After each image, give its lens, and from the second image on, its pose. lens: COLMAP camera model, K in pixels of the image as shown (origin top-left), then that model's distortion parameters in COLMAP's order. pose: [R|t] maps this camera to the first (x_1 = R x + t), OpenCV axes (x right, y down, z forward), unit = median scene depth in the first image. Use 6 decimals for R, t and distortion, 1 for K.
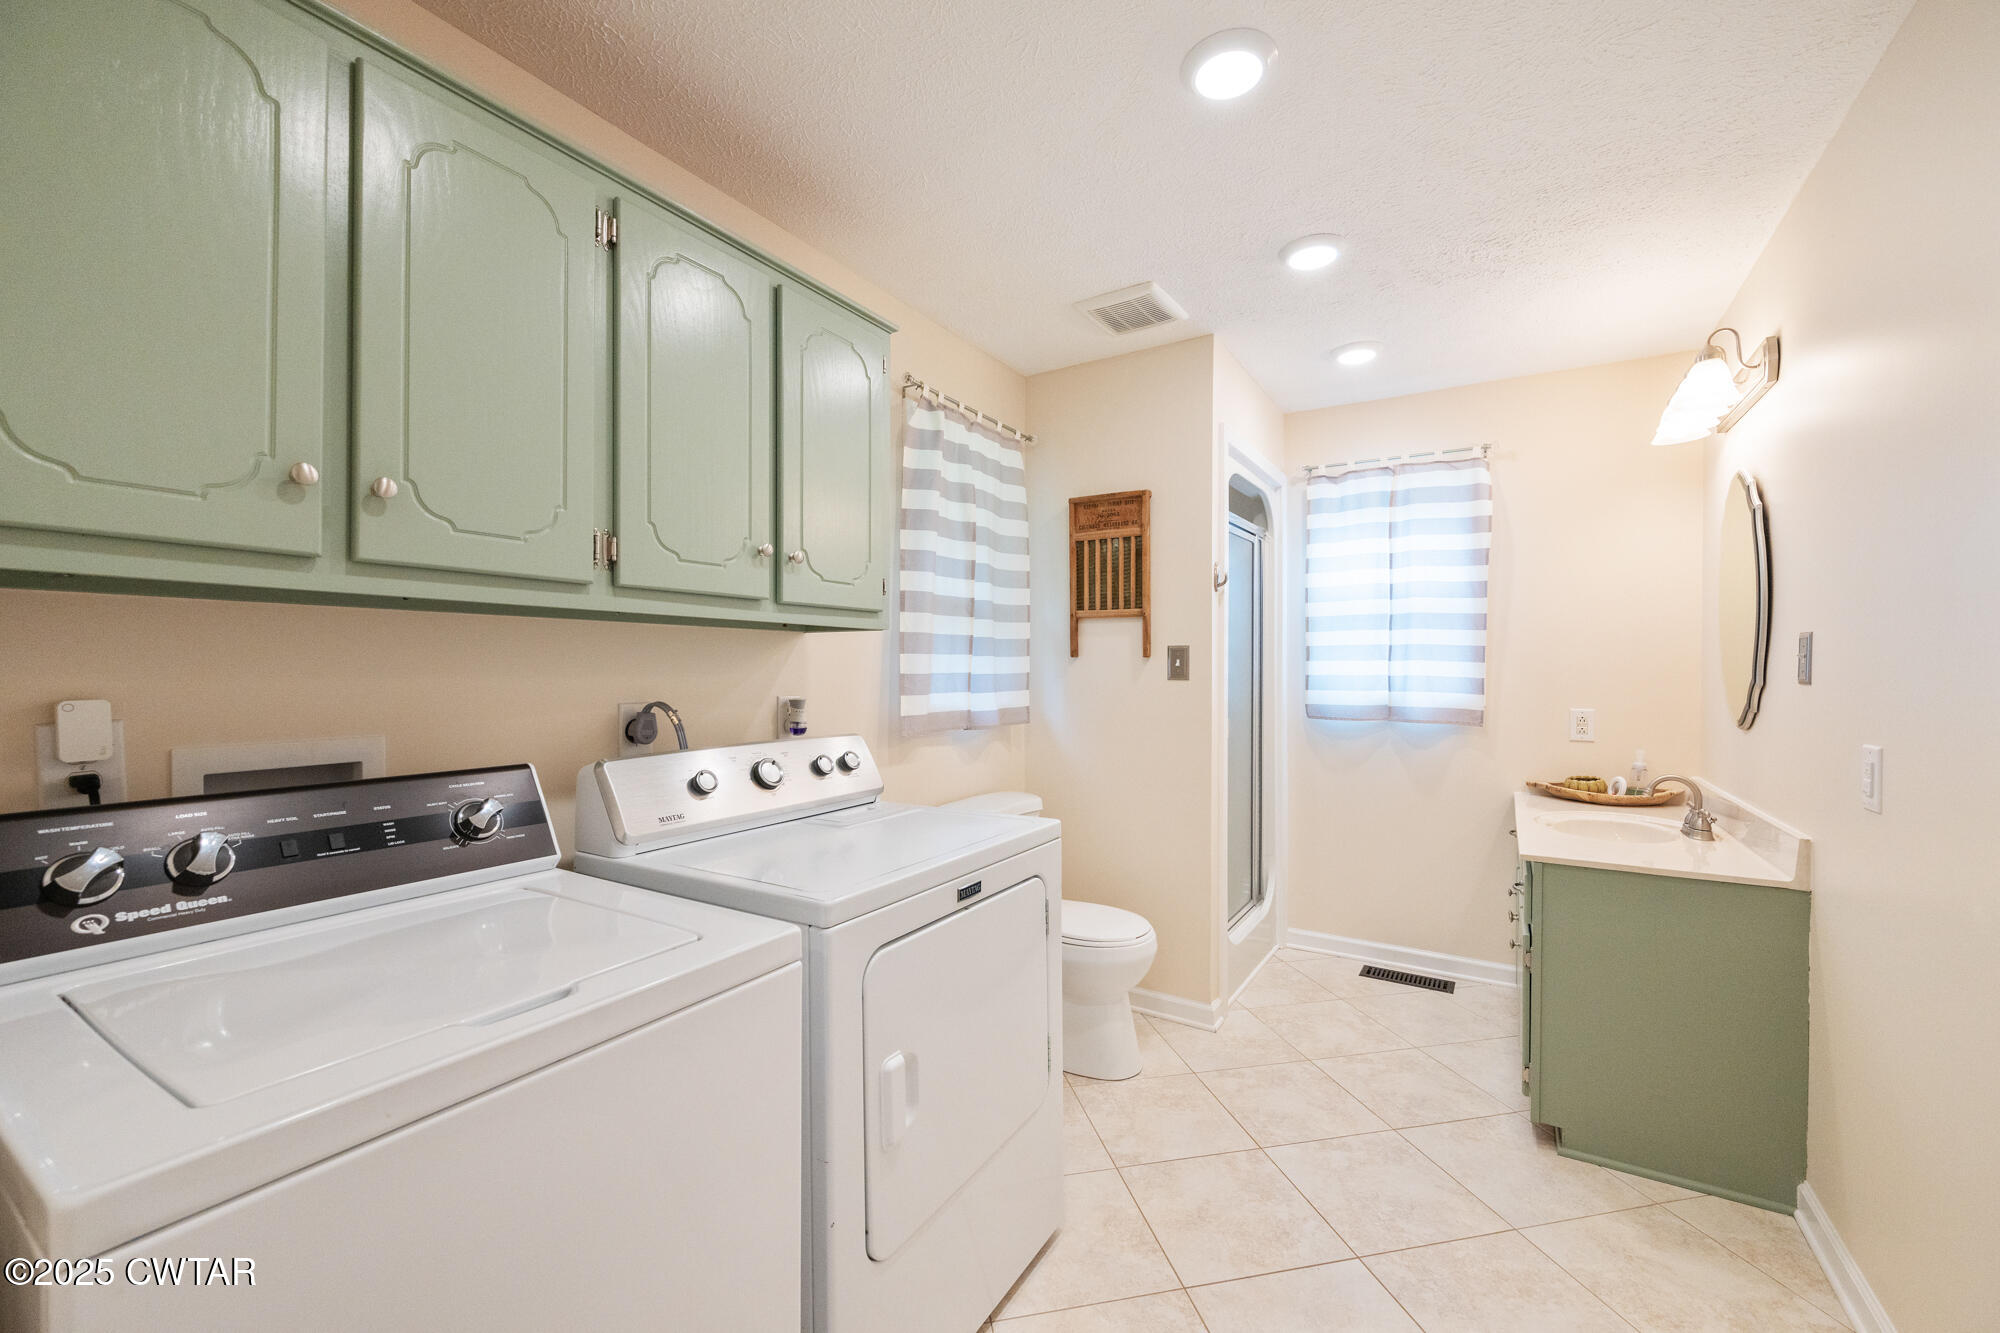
lens RADIAL K [[812.7, 0, 1002.9], [0, 812.7, 675.5], [0, 0, 1]] dist [0.002752, 0.000257]
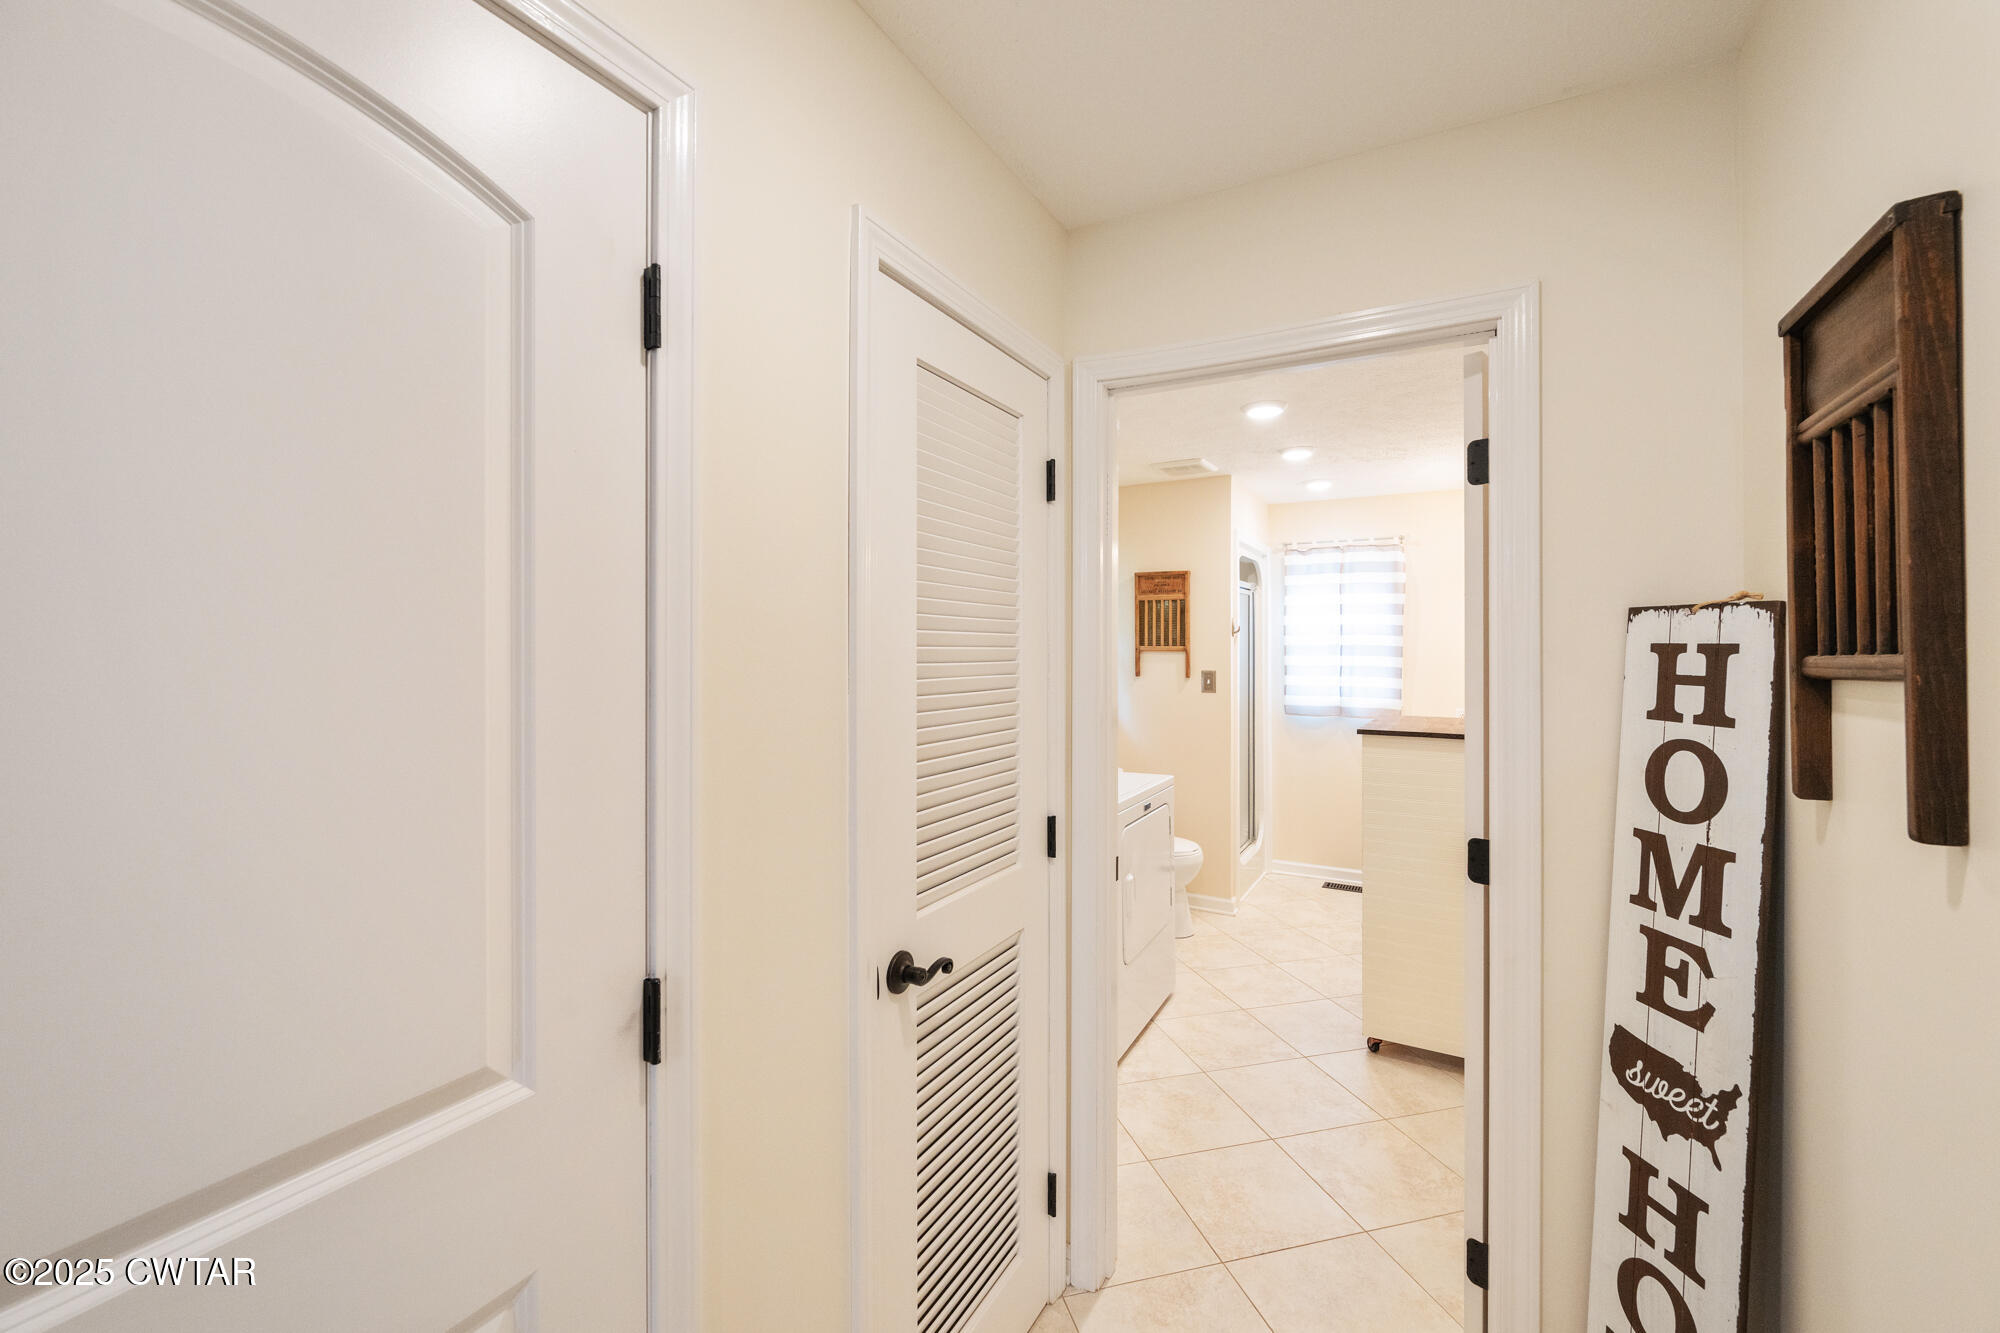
lens RADIAL K [[812.7, 0, 995.8], [0, 812.7, 649.1], [0, 0, 1]] dist [0.002752, 0.000257]
pose [[0.998924, 0.001115, 0.046359, -0.249956], [-0.000445, 0.999895, -0.014462, -0.051970], [-0.046370, 0.014426, 0.998820, -0.511164]]
